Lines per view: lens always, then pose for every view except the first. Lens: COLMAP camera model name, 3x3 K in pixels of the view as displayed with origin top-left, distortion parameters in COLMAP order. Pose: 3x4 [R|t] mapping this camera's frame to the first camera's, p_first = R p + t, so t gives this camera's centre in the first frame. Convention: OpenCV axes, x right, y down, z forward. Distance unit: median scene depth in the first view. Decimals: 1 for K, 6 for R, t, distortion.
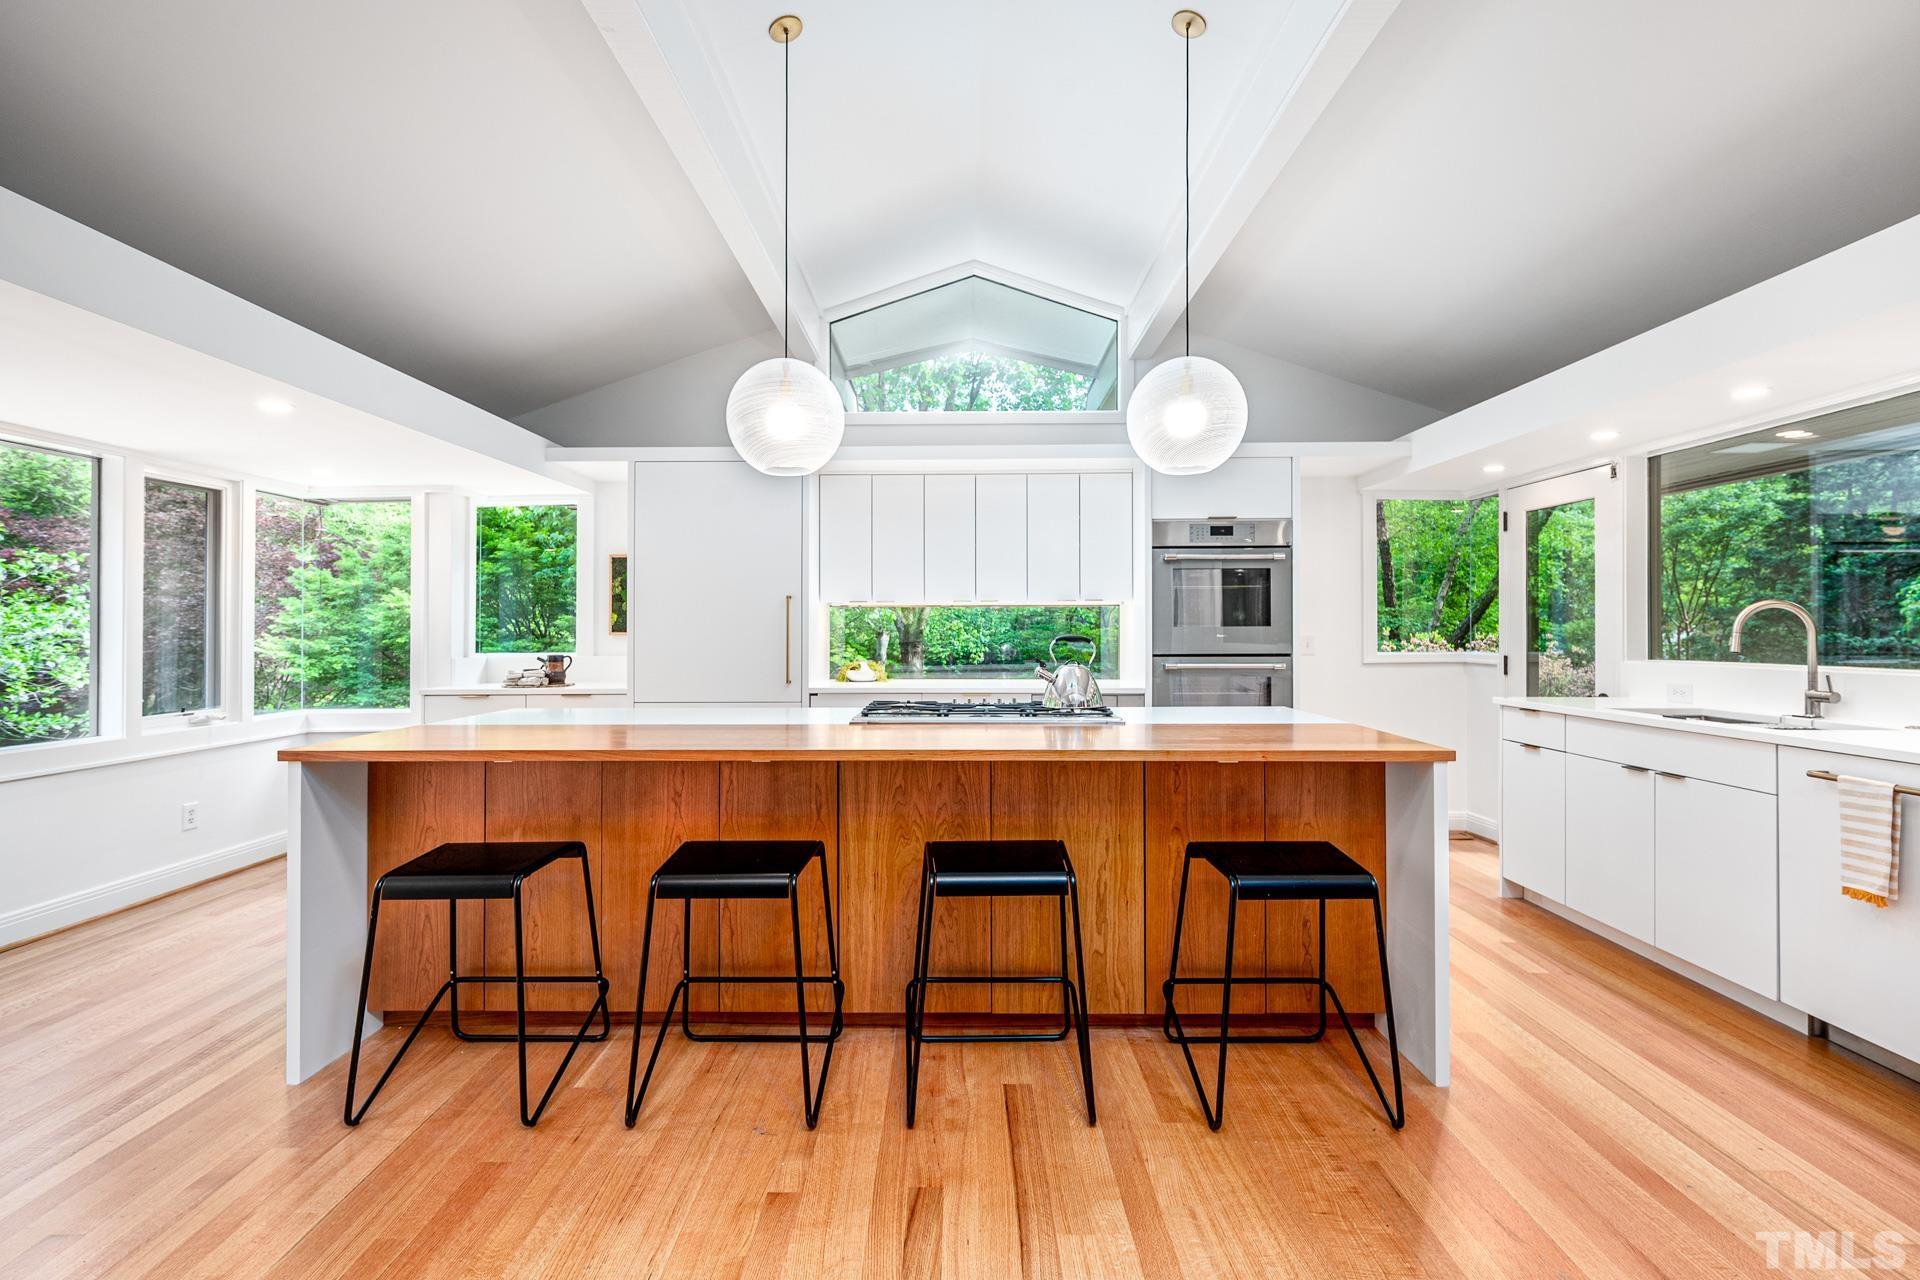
lens RADIAL K [[883.5, 0, 953.0], [0, 883.5, 625.1], [0, 0, 1]] dist [-0.002938, -0.000098]
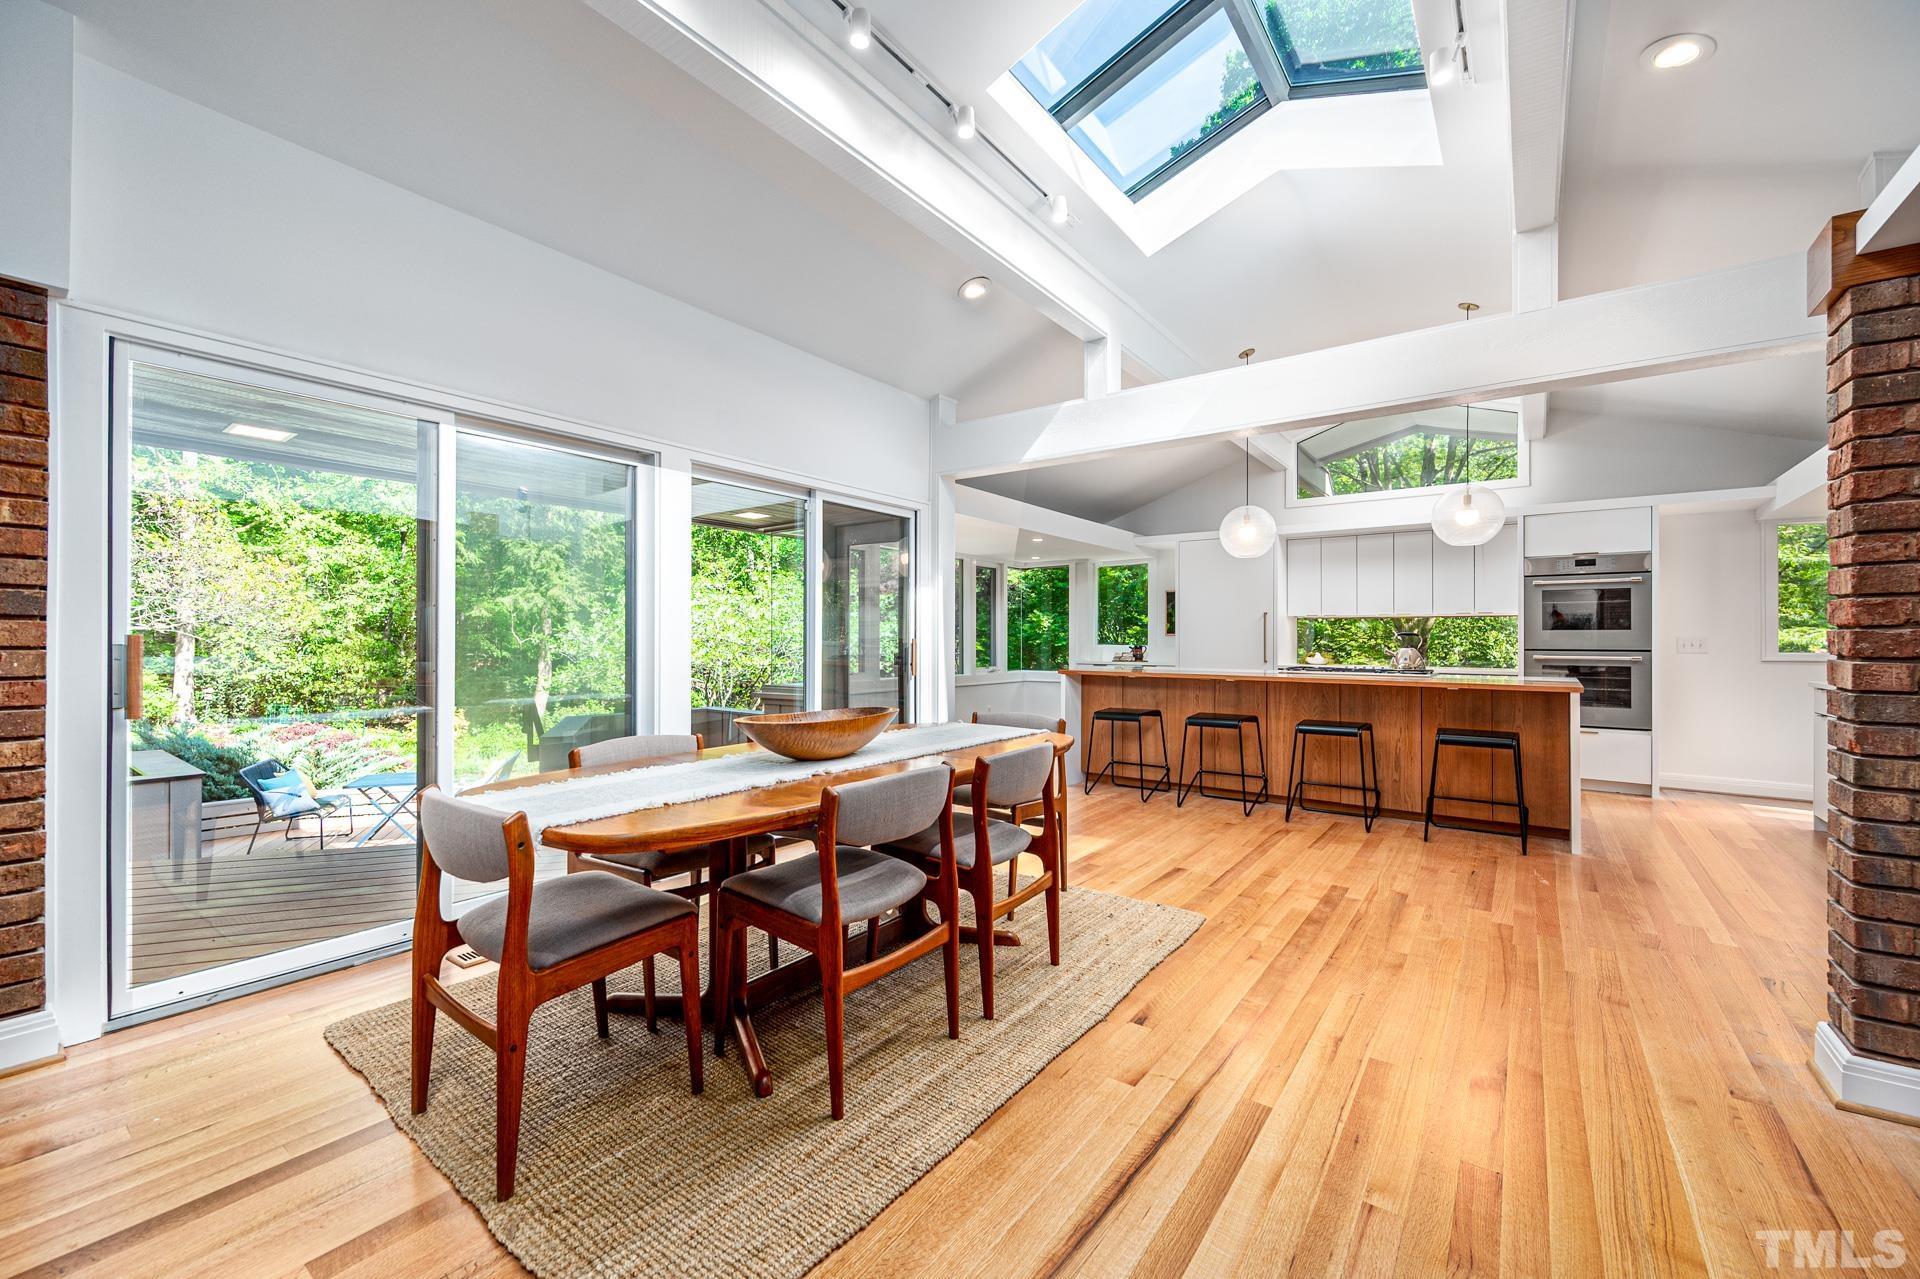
lens RADIAL K [[764.1, 0, 950.6], [0, 764.1, 632.6], [0, 0, 1]] dist [-0.000272, -0.000030]
pose [[0.806662, 0.001792, -0.591010, 0.382727], [-0.004331, 0.999986, -0.002880, 0.025281], [0.590997, 0.004883, 0.806659, -1.100247]]
